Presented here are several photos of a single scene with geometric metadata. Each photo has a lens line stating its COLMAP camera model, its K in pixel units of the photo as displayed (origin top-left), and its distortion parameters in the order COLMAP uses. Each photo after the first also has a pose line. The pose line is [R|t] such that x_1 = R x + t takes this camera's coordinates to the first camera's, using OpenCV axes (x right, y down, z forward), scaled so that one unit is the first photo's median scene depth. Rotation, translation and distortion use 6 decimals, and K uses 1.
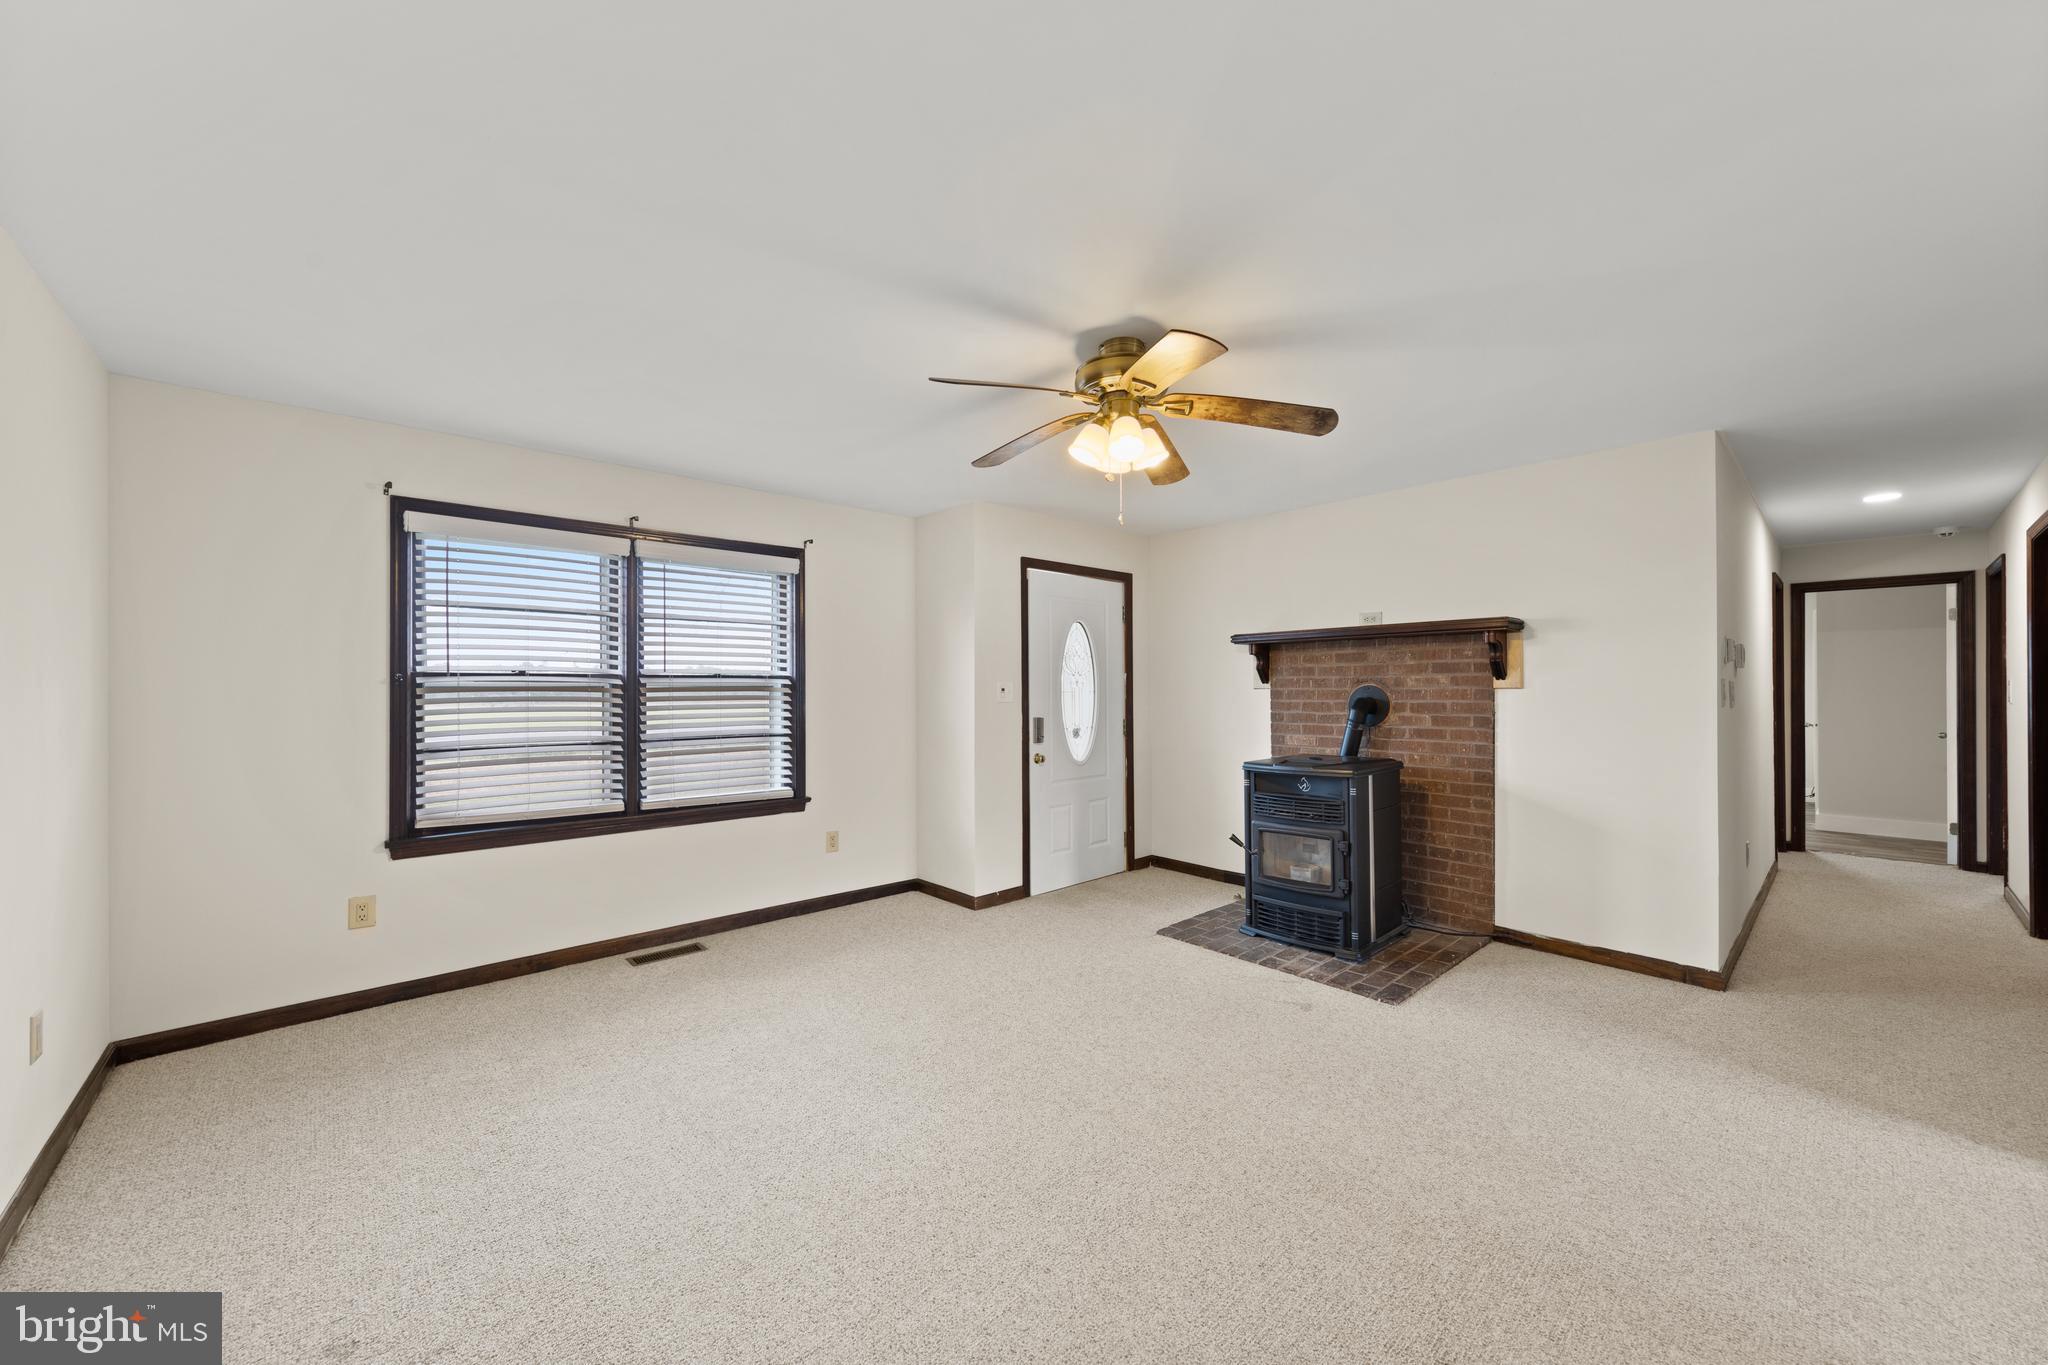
lens RADIAL K [[760.7, 0, 1037.5], [0, 760.7, 685.9], [0, 0, 1]] dist [0.002383, 0.000087]
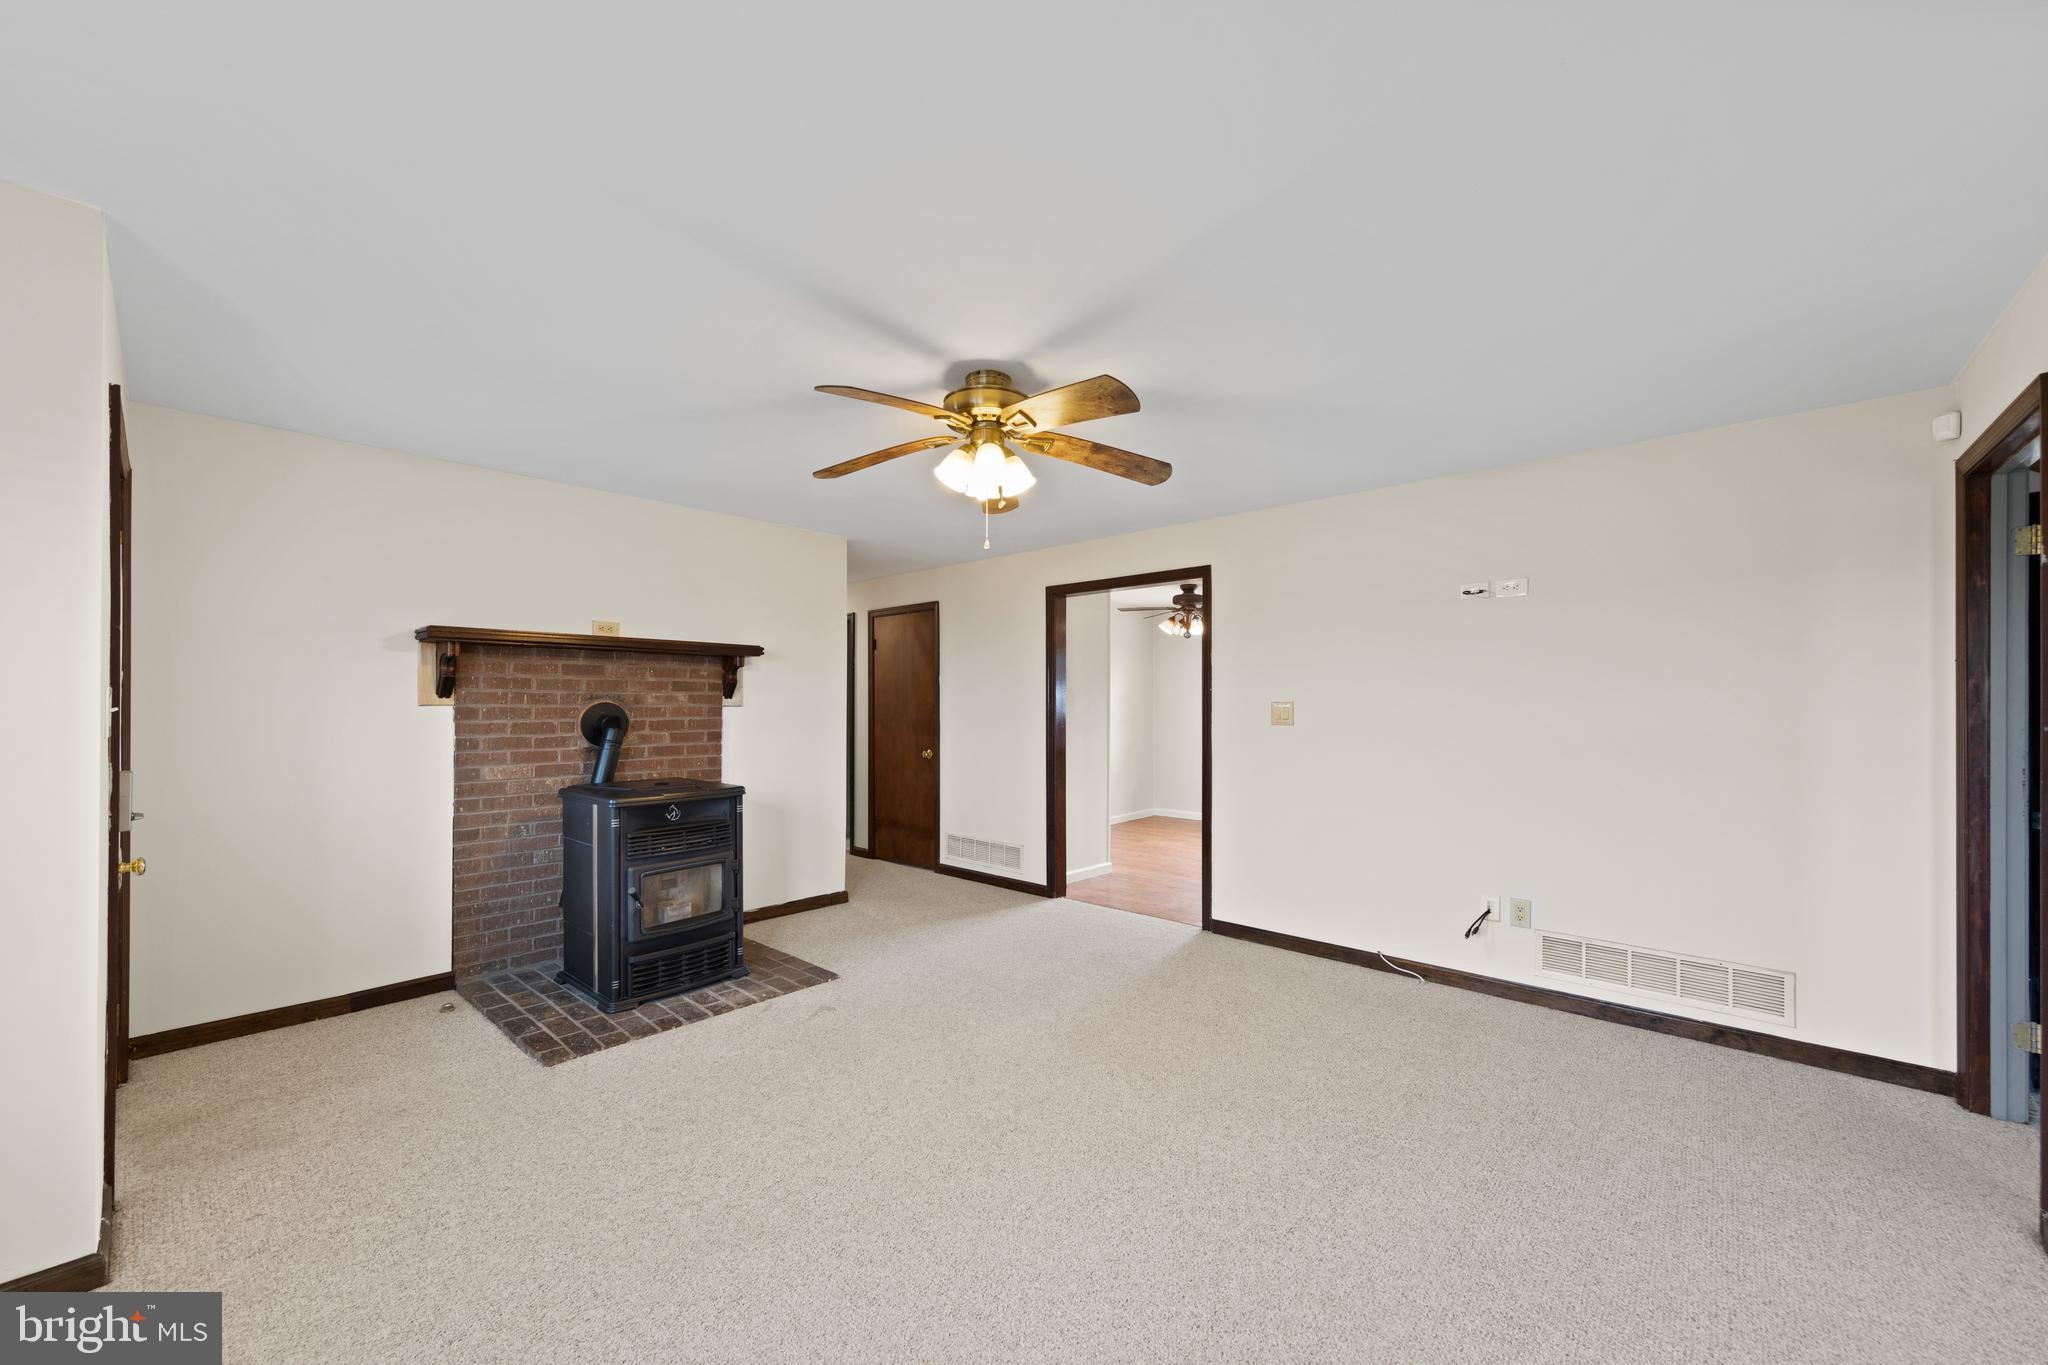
lens RADIAL K [[760.7, 0, 1041.9], [0, 760.7, 702.3], [0, 0, 1]] dist [0.002383, 0.000087]
pose [[-0.102374, 0.006912, 0.994722, -0.555358], [-0.006405, 0.999951, -0.007607, 0.003147], [-0.994725, -0.007150, -0.102324, 0.621907]]
